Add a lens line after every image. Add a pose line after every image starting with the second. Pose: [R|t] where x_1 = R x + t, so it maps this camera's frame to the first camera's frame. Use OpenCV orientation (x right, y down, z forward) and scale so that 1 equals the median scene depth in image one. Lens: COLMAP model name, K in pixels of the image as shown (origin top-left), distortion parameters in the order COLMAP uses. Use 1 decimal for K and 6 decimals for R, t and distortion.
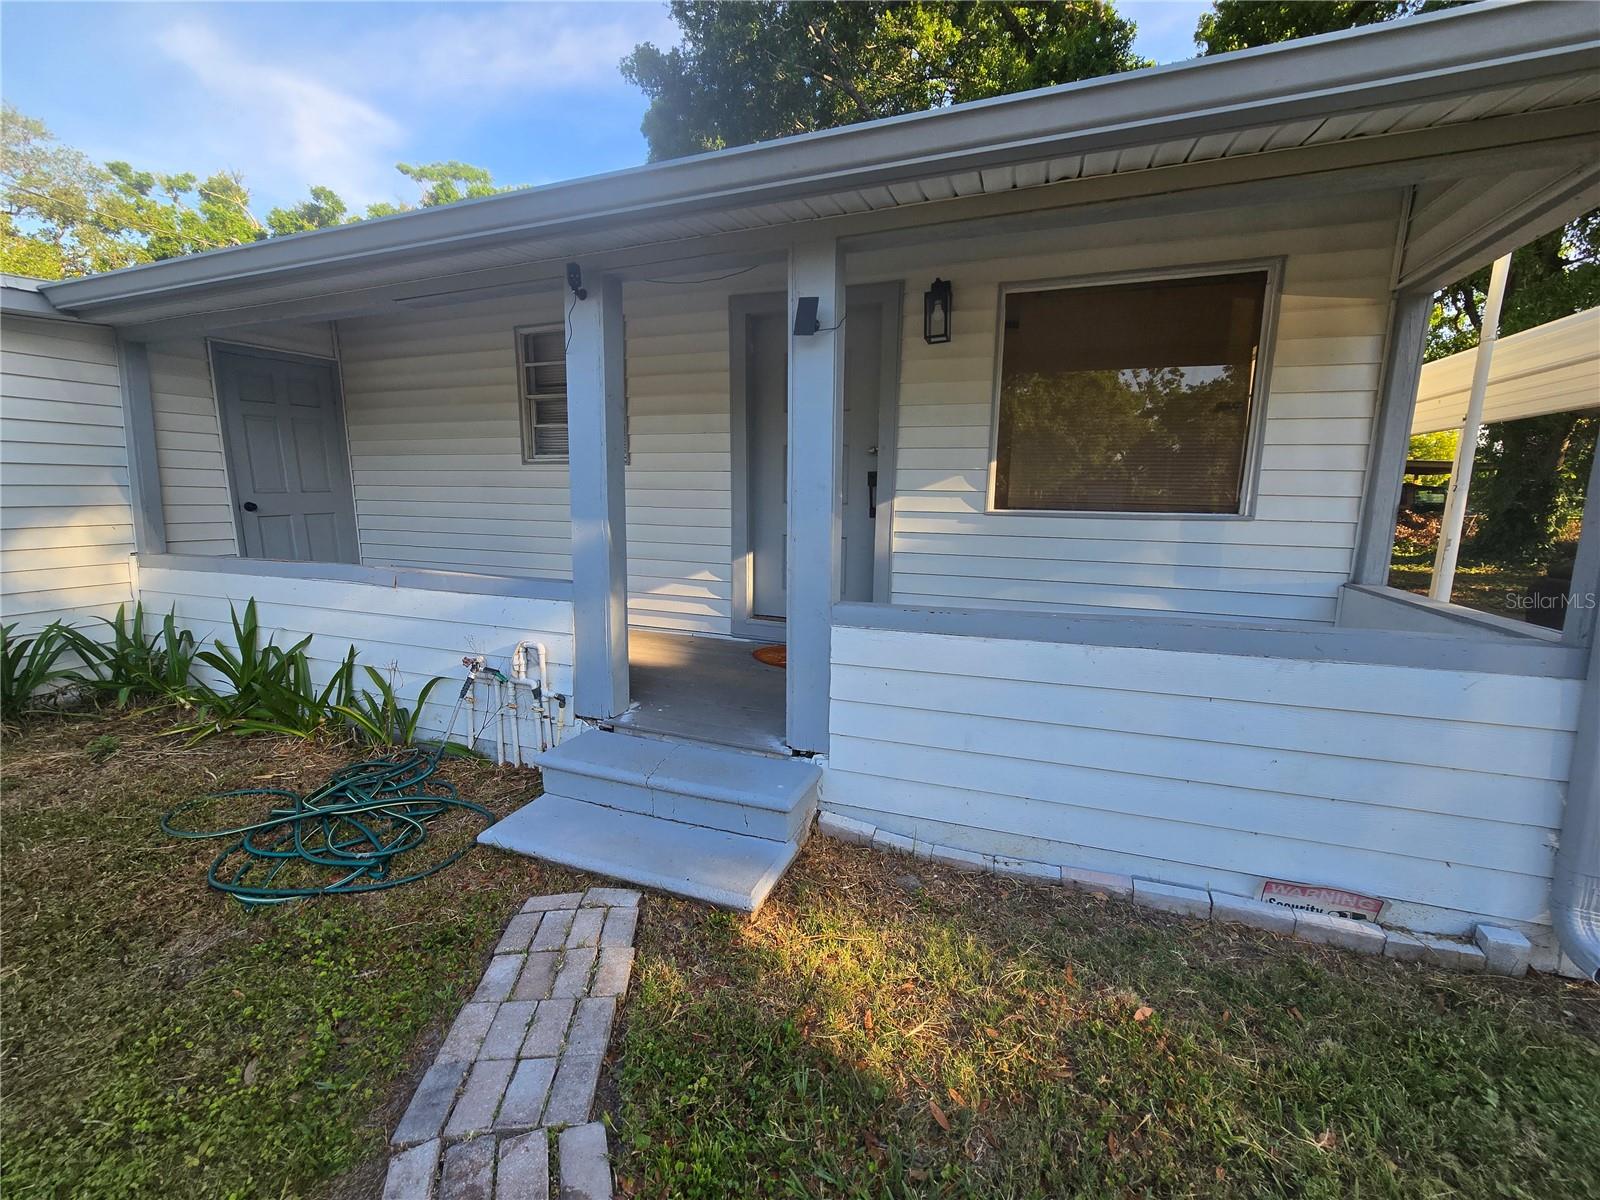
lens RADIAL K [[654.2, 0, 794.8], [0, 654.2, 600.8], [0, 0, 1]] dist [-0.000441, -0.000462]
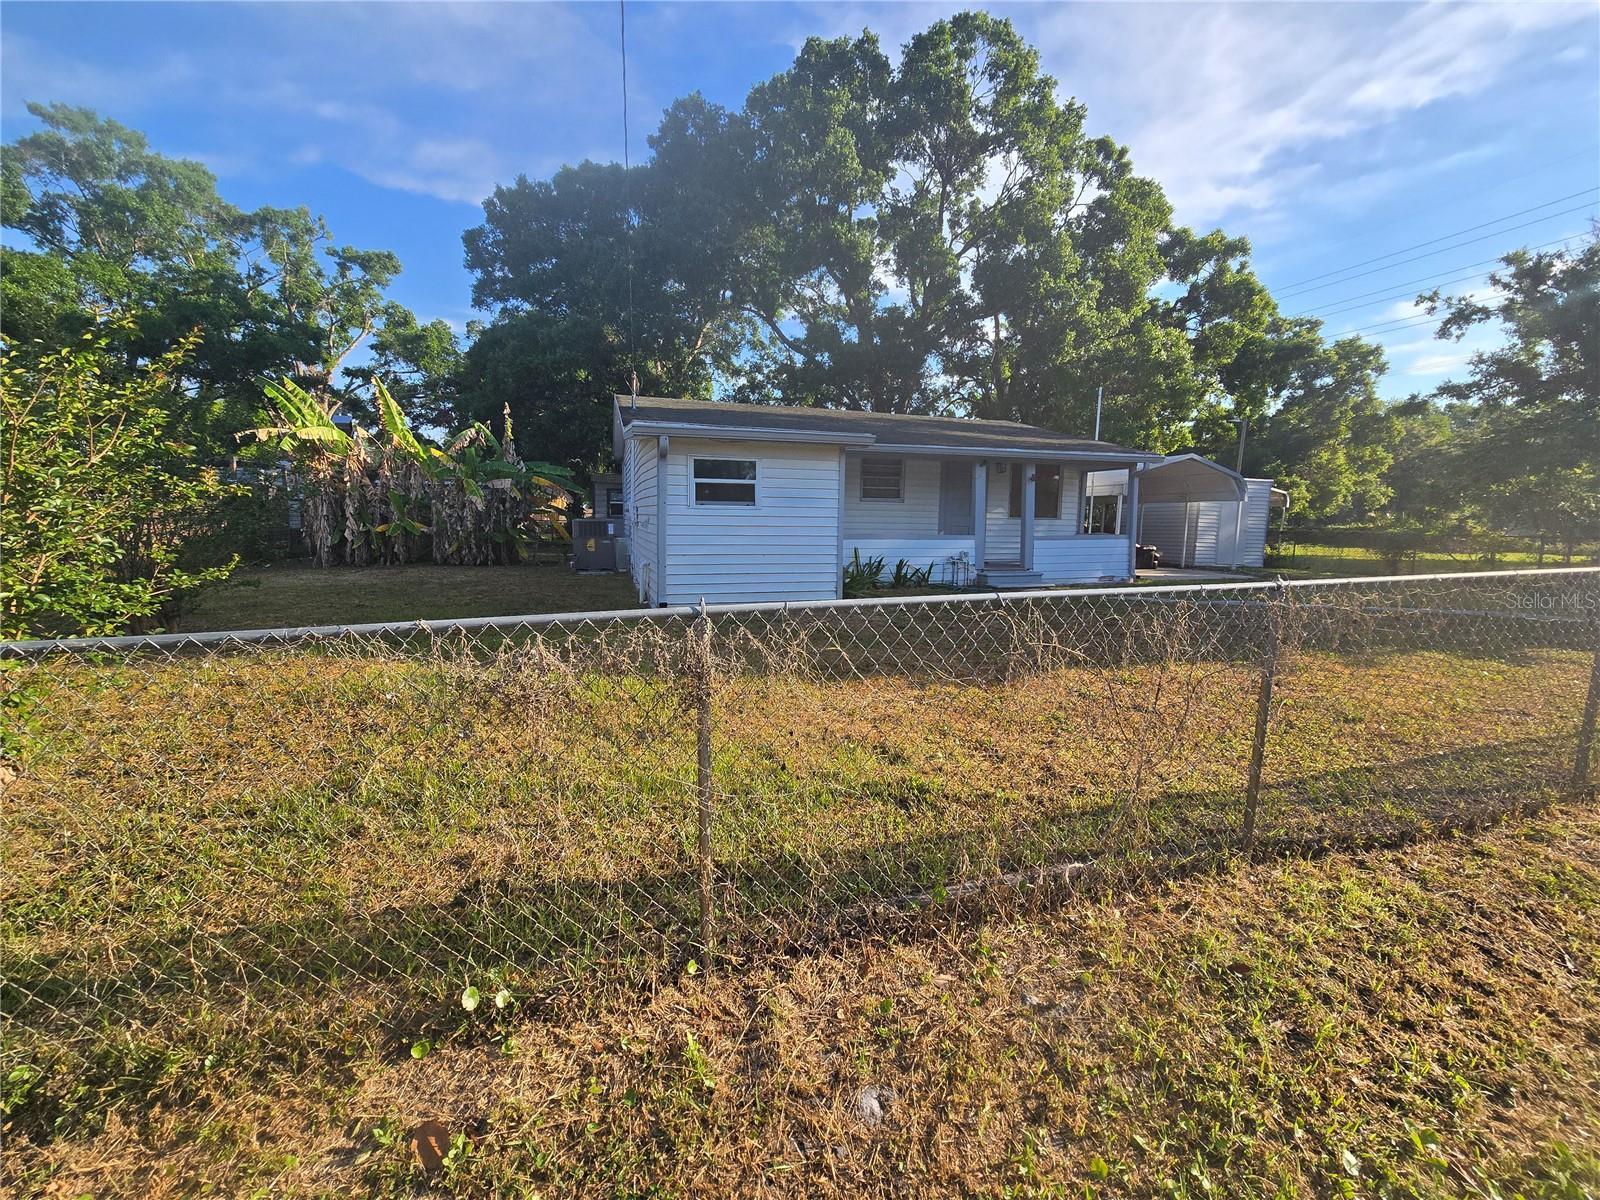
lens RADIAL K [[654.2, 0, 800.1], [0, 654.2, 603.7], [0, 0, 1]] dist [-0.000441, -0.000462]
pose [[0.795987, -0.077111, 0.600381, -3.011015], [0.096482, 0.995335, -0.000078, 0.239784], [-0.597575, 0.057988, 0.799714, -1.271612]]
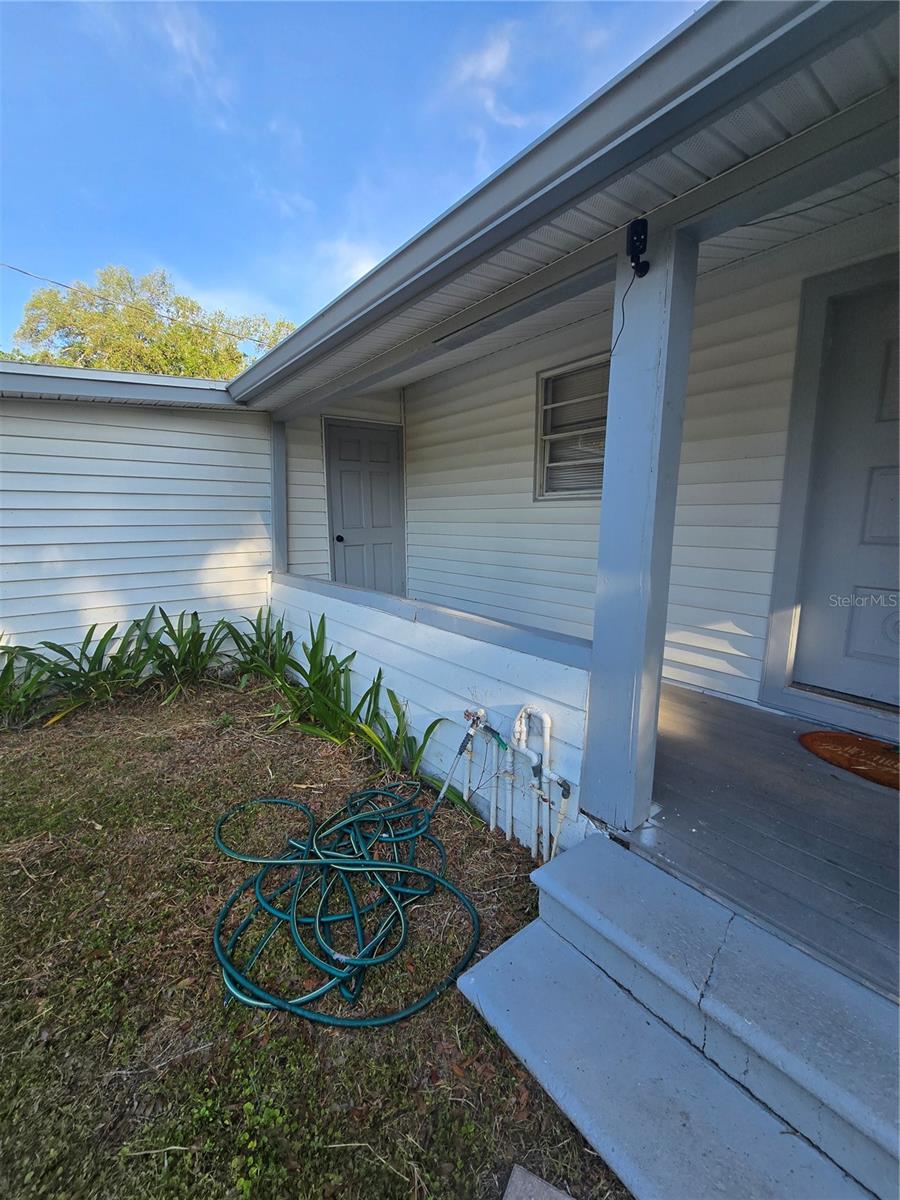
lens RADIAL K [[490.7, 0, 448.4], [0, 490.7, 600.5], [0, 0, 1]] dist [-0.000441, -0.000462]
pose [[0.859146, 0.075126, -0.506186, -0.159281], [-0.077565, 0.996854, 0.016299, -0.068201], [0.505818, 0.025259, 0.862270, 0.328463]]
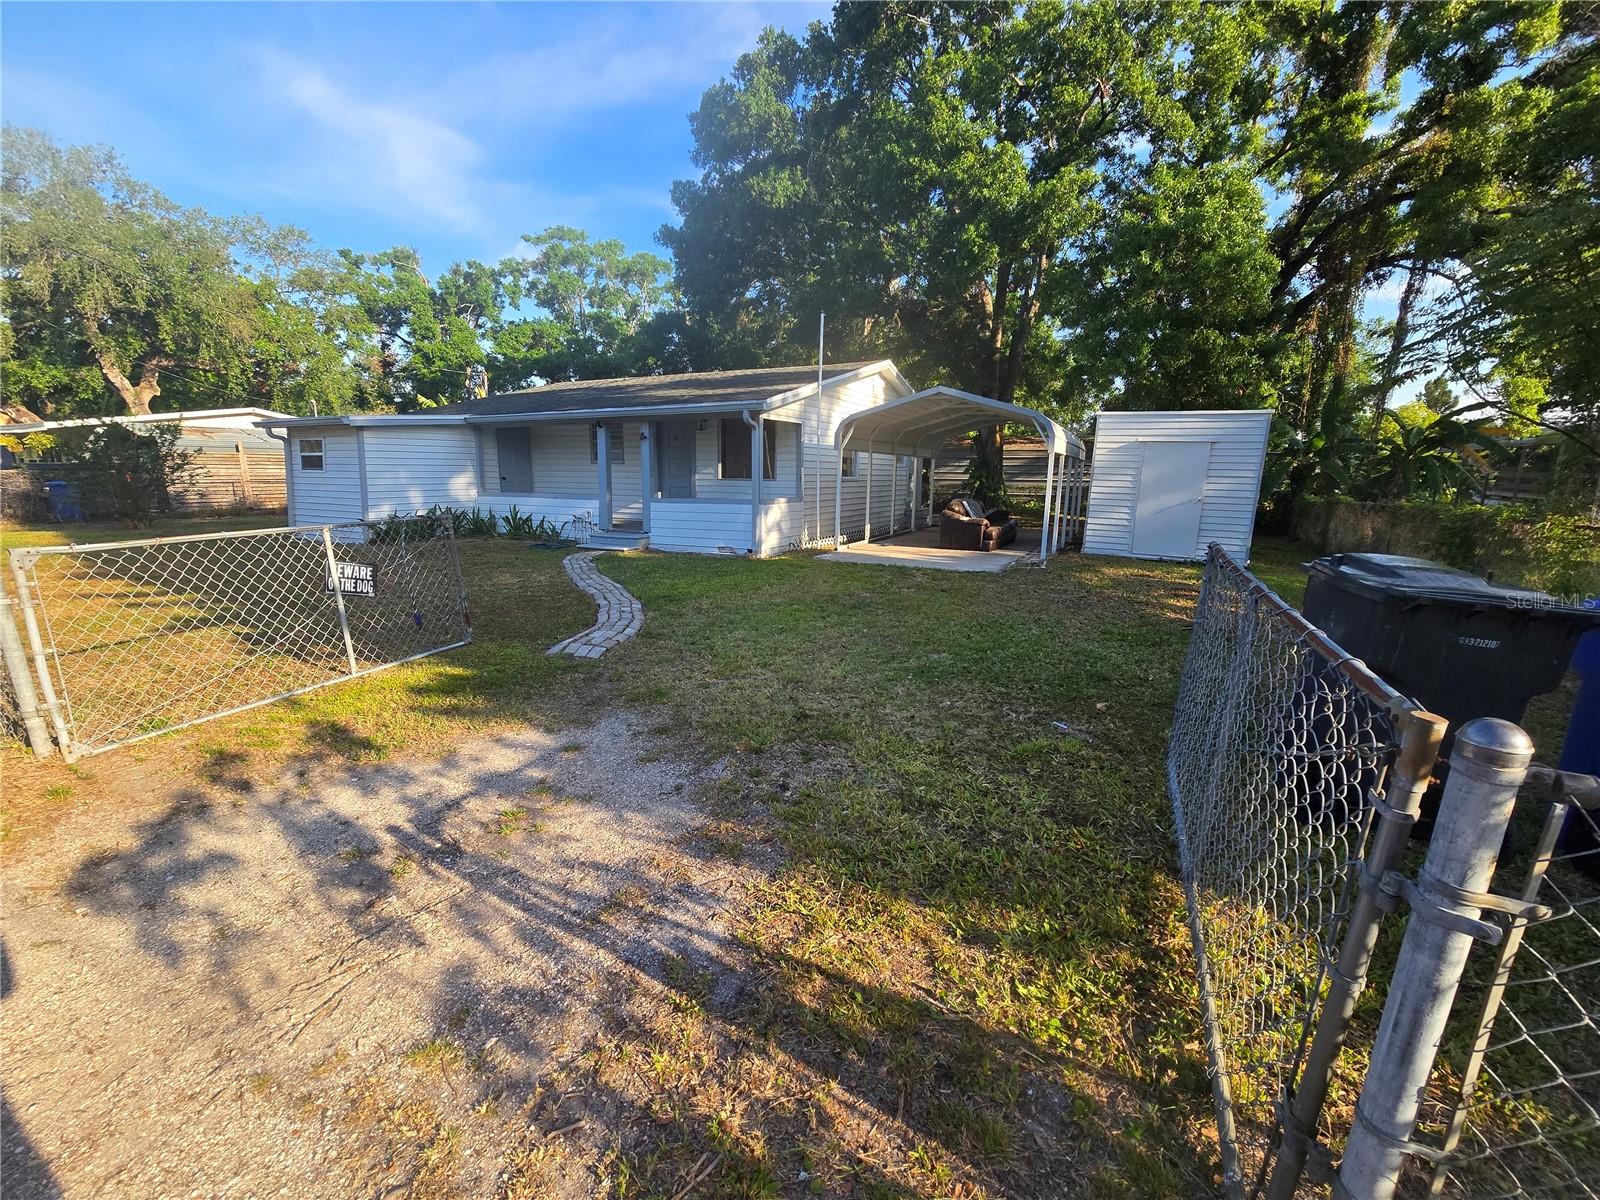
lens RADIAL K [[654.2, 0, 795.7], [0, 654.2, 601.7], [0, 0, 1]] dist [-0.000441, -0.000462]
pose [[0.992309, 0.024891, -0.121255, 1.166636], [-0.021834, 0.999411, 0.026478, 0.419122], [0.121842, -0.023627, 0.992268, -2.442522]]
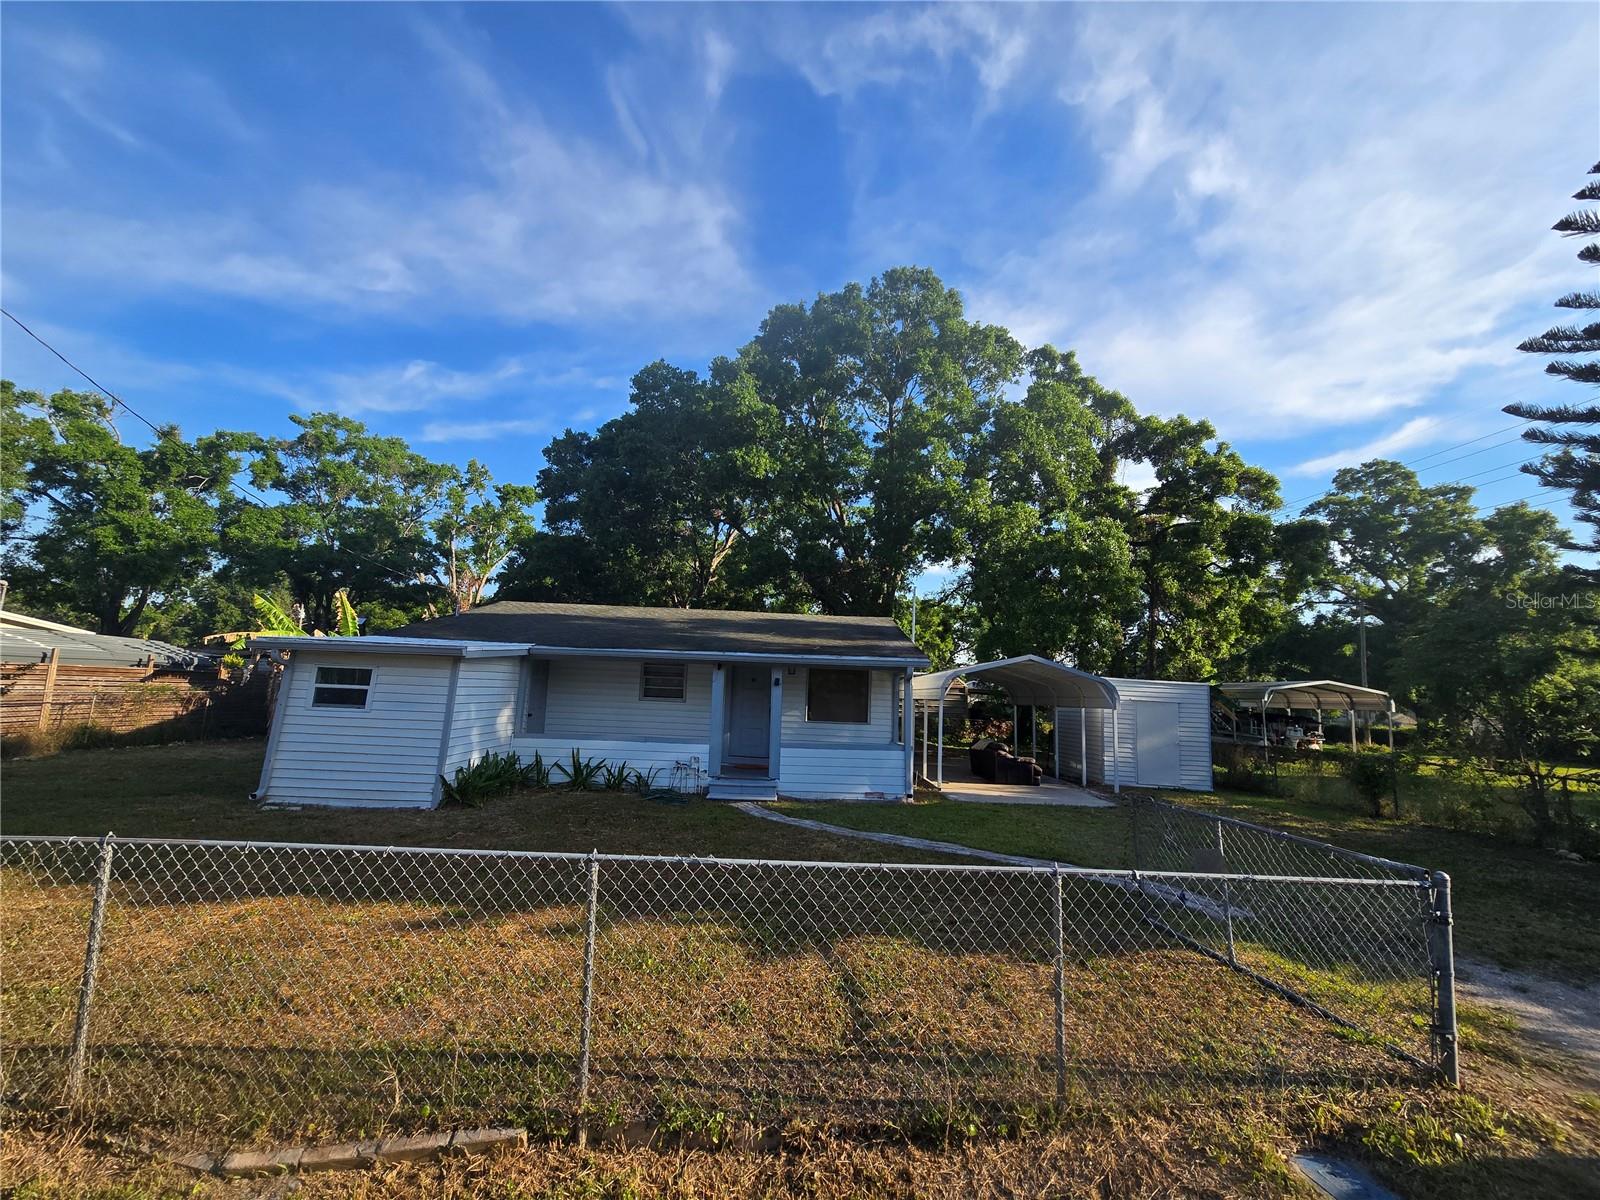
lens RADIAL K [[654.2, 0, 798.3], [0, 654.2, 605.1], [0, 0, 1]] dist [-0.000441, -0.000462]
pose [[0.933301, 0.074185, 0.351350, -1.055004], [0.031326, 0.957878, -0.285461, 0.274539], [-0.357727, 0.277428, 0.891664, -2.362047]]
